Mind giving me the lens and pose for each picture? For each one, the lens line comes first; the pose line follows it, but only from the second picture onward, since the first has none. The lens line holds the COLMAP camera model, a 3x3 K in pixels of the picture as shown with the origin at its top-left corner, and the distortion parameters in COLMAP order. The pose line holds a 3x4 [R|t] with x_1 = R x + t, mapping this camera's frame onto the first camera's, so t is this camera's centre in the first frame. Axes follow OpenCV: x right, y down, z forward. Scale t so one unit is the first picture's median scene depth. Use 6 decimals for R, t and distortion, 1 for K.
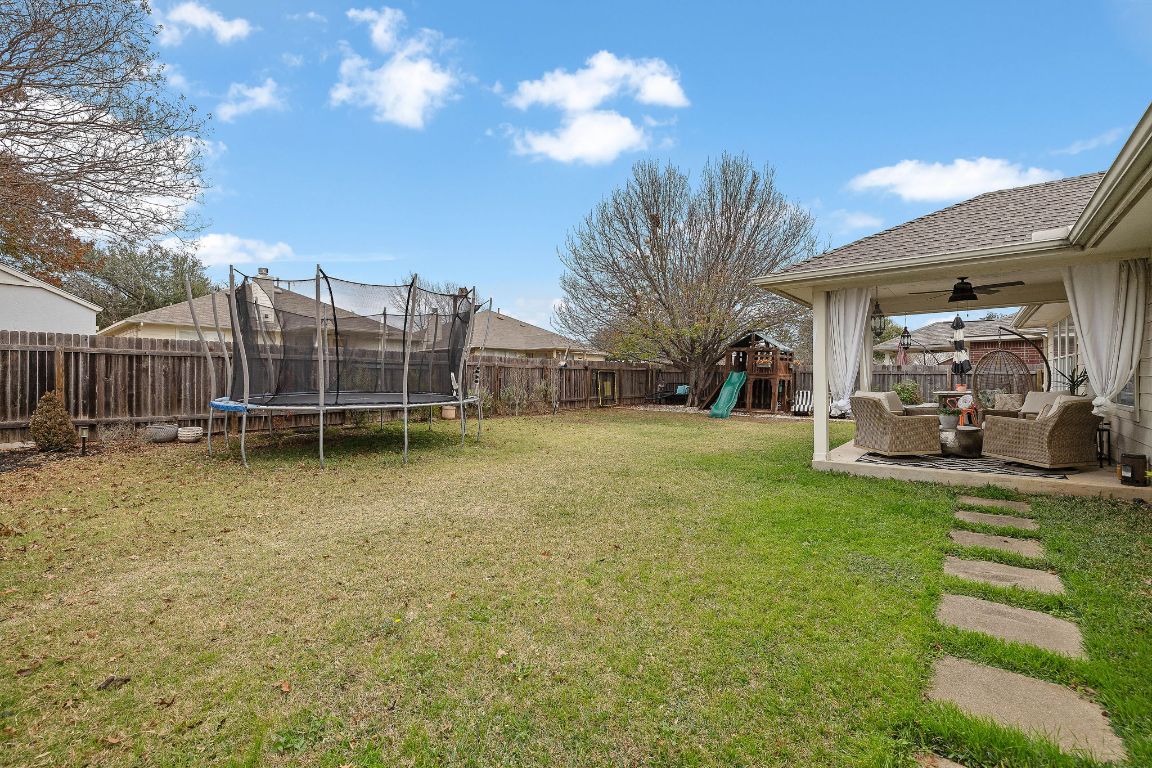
lens RADIAL K [[497.2, 0, 571.1], [0, 497.2, 379.5], [0, 0, 1]] dist [-0.001226, -0.000073]
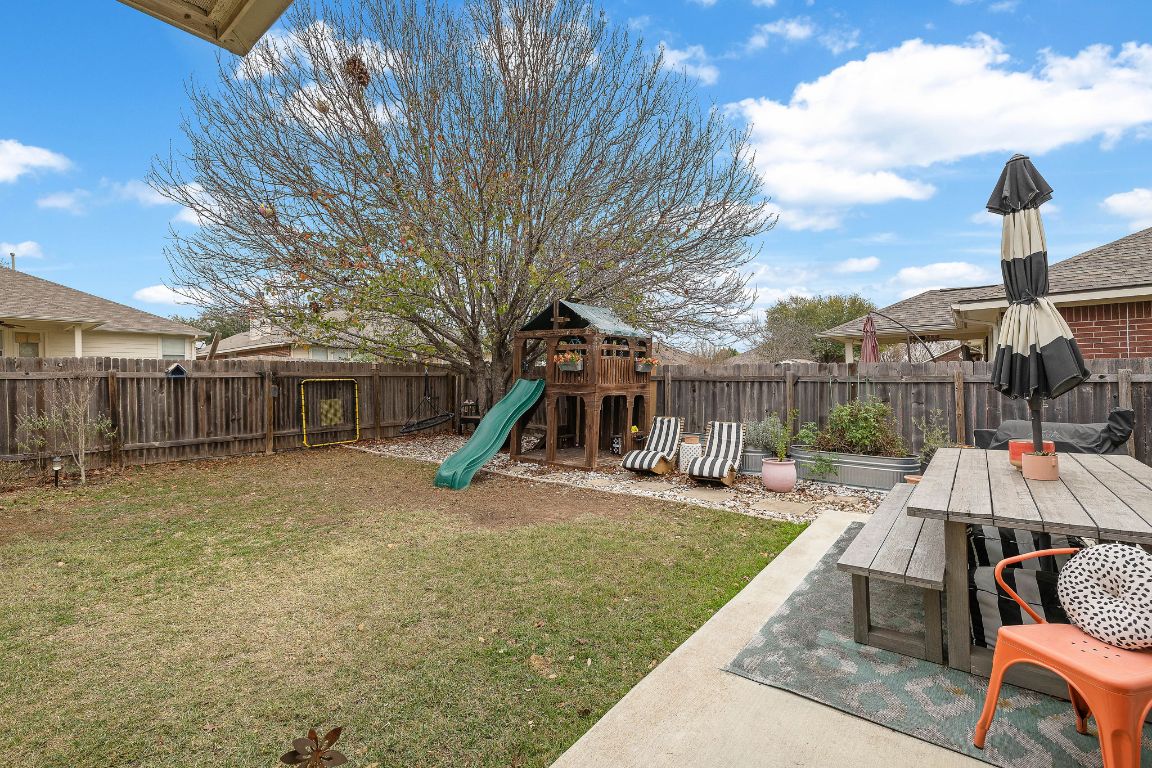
lens RADIAL K [[497.2, 0, 571.1], [0, 497.2, 379.5], [0, 0, 1]] dist [-0.001226, -0.000073]
pose [[0.999837, -0.013315, 0.012165, 0.413529], [0.013331, 0.999910, -0.001301, -0.016822], [-0.012147, 0.001463, 0.999925, 0.566638]]
